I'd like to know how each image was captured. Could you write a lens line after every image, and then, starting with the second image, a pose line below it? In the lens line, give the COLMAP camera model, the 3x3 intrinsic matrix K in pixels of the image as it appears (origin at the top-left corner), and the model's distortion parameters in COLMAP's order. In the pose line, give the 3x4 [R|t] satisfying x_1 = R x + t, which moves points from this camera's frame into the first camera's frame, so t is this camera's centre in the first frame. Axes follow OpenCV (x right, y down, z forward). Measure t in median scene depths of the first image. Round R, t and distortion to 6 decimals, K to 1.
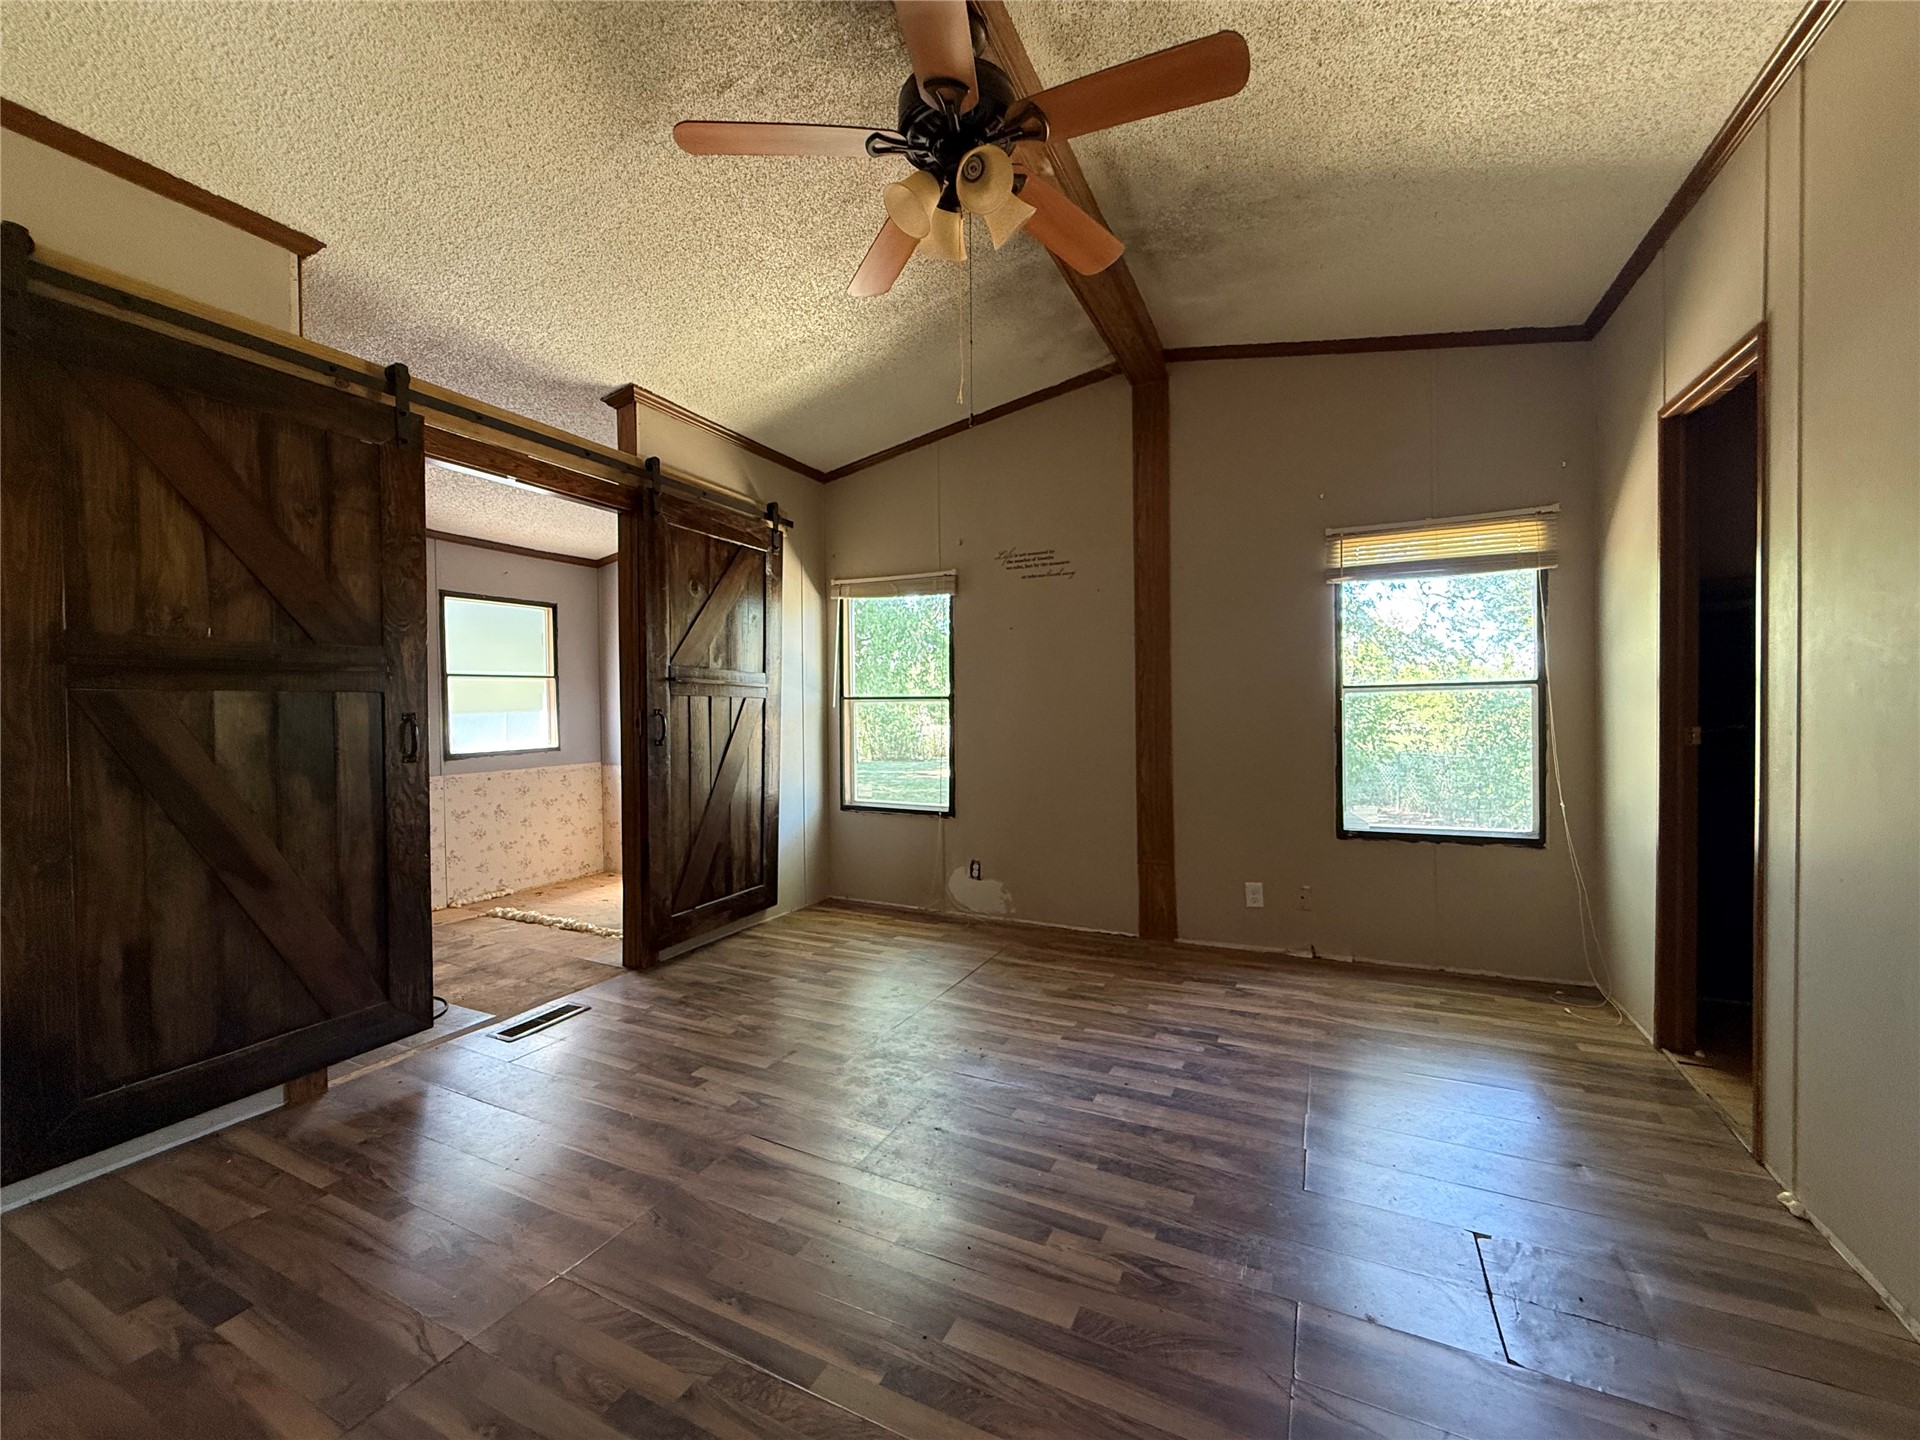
lens RADIAL K [[764.0, 0, 954.0], [0, 764.0, 720.7], [0, 0, 1]] dist [0.000402, 0.000527]
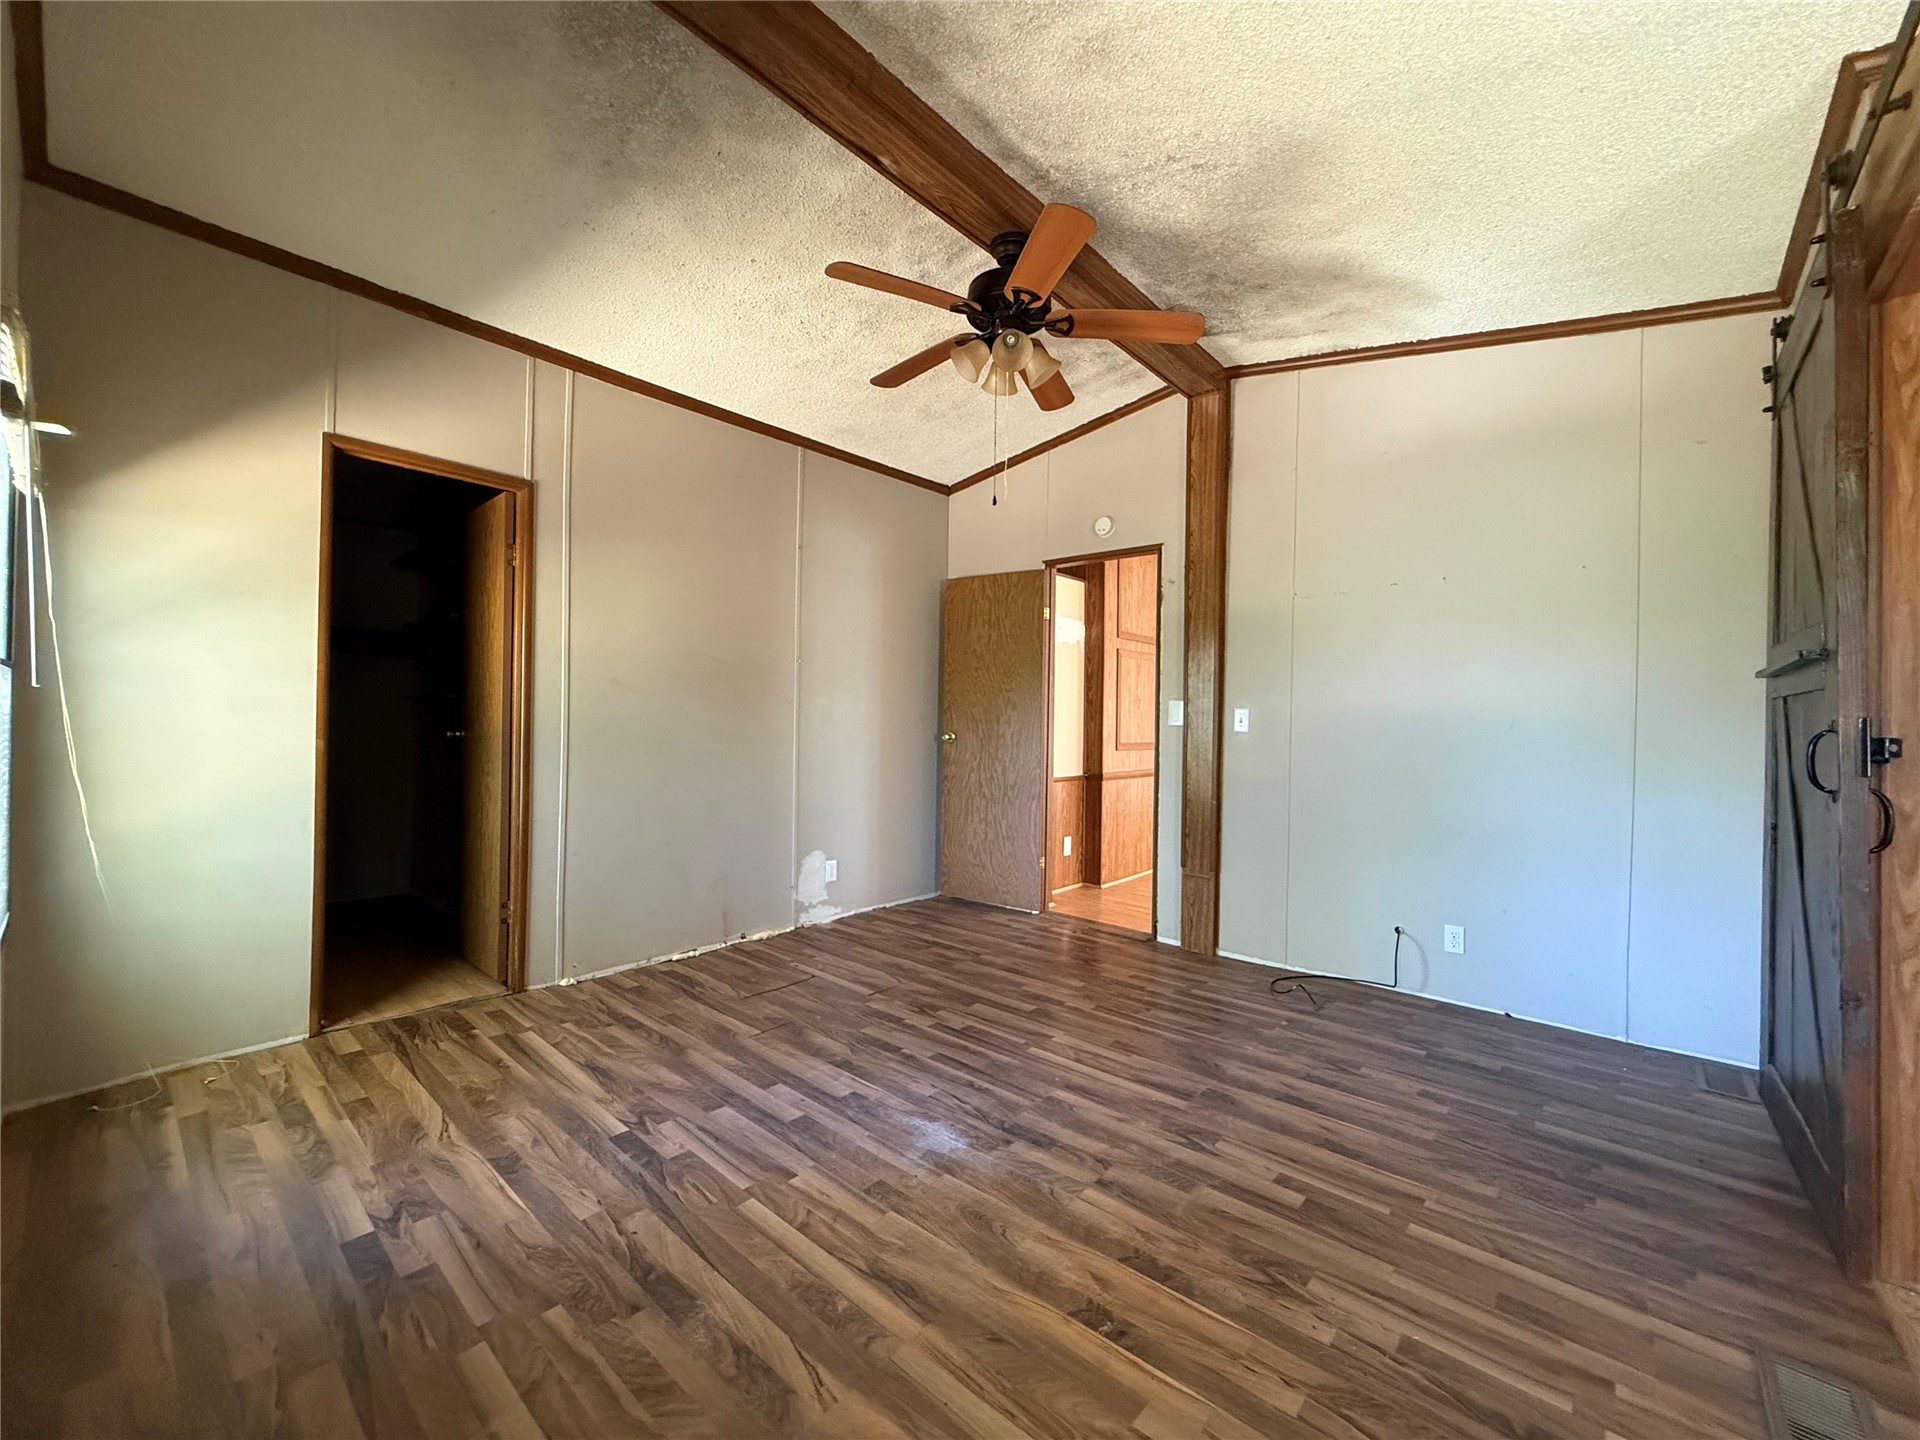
lens RADIAL K [[764.0, 0, 954.0], [0, 764.0, 720.7], [0, 0, 1]] dist [0.000402, 0.000527]
pose [[-0.964198, -0.006095, 0.265115, -0.199160], [-0.001371, 0.999837, 0.018002, -0.021497], [-0.265181, 0.016994, -0.964049, 1.751970]]
